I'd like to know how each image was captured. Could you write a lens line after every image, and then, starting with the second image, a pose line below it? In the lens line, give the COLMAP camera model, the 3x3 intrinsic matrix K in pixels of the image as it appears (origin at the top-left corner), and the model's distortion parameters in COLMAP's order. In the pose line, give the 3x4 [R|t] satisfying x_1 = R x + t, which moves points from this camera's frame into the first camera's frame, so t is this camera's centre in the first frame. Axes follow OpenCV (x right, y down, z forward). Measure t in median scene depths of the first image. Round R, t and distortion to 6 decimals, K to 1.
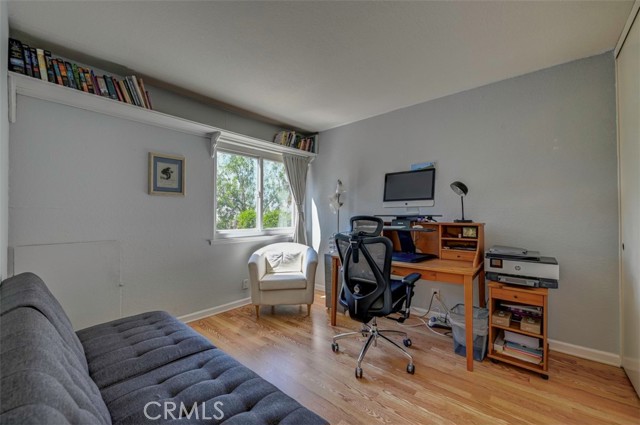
lens RADIAL K [[257.9, 0, 319.7], [0, 257.9, 209.1], [0, 0, 1]] dist [-0.006777, -0.000305]
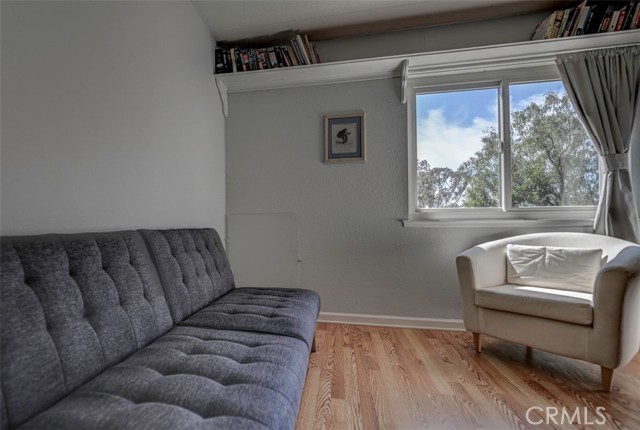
lens RADIAL K [[315.7, 0, 319.6], [0, 315.7, 232.2], [0, 0, 1]] dist [-0.002101, -0.000802]
pose [[0.479067, -0.028088, -0.877329, 0.231096], [0.029024, 0.999448, -0.016149, 0.169153], [0.877298, -0.017727, 0.479618, 0.404283]]
